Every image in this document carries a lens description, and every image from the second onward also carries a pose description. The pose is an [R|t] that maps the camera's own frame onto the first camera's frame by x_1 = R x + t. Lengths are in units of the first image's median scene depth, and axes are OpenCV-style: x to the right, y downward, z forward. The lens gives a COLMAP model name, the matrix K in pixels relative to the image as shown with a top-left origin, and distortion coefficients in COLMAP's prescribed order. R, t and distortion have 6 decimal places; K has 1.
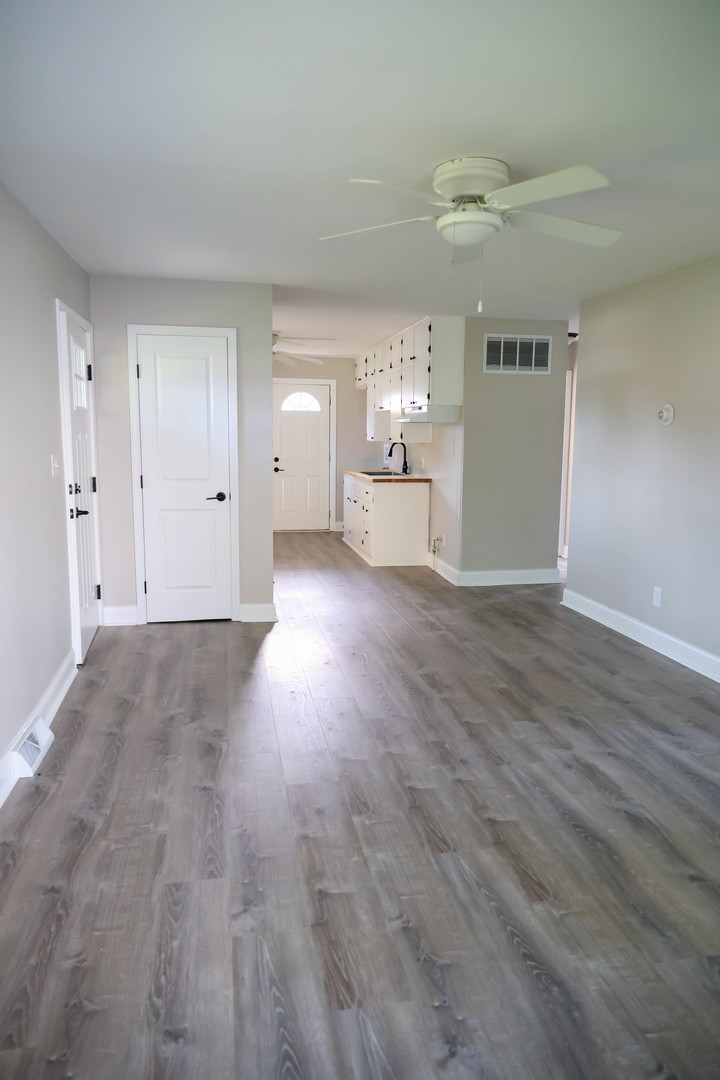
lens RADIAL K [[726.1, 0, 361.3], [0, 726.1, 548.2], [0, 0, 1]] dist [-0.007544, 0.000026]
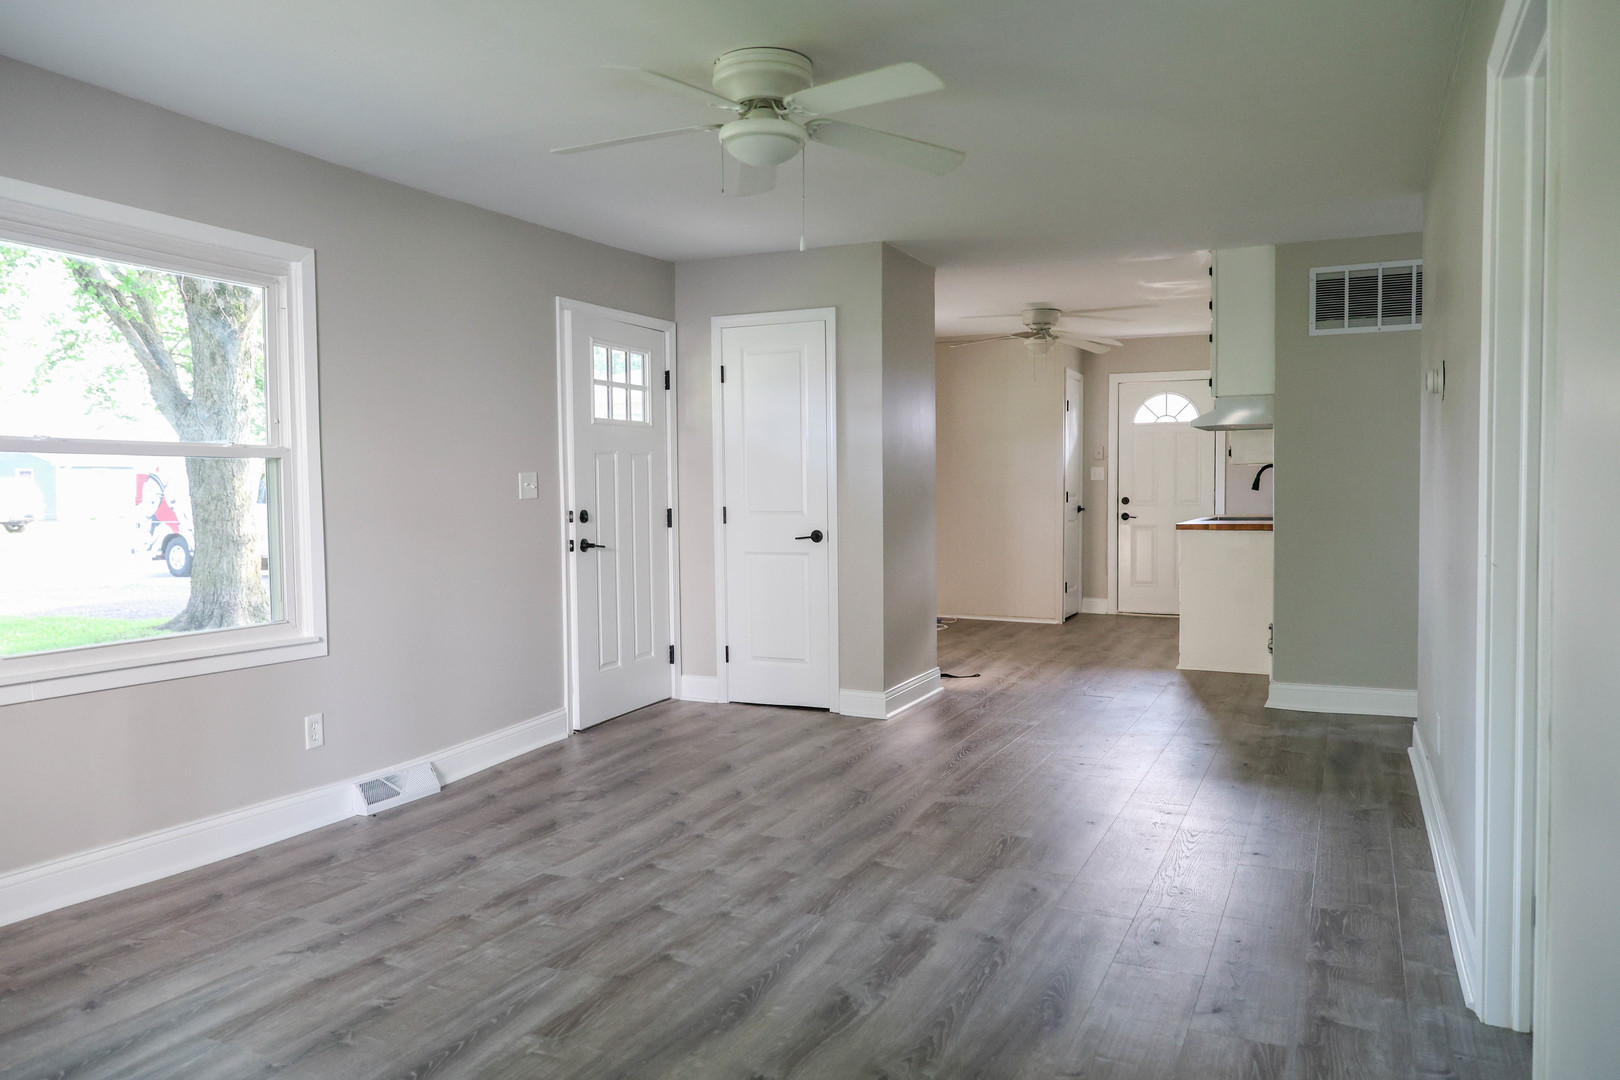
lens RADIAL K [[1145.2, 0, 810.0], [0, 1145.2, 540.0], [0, 0, 1]] dist [0.001369, -0.000826]
pose [[0.810311, 0.010549, -0.585906, 0.784508], [-0.072495, 0.993962, -0.082365, 0.046070], [0.581499, 0.109217, 0.806183, 0.119381]]
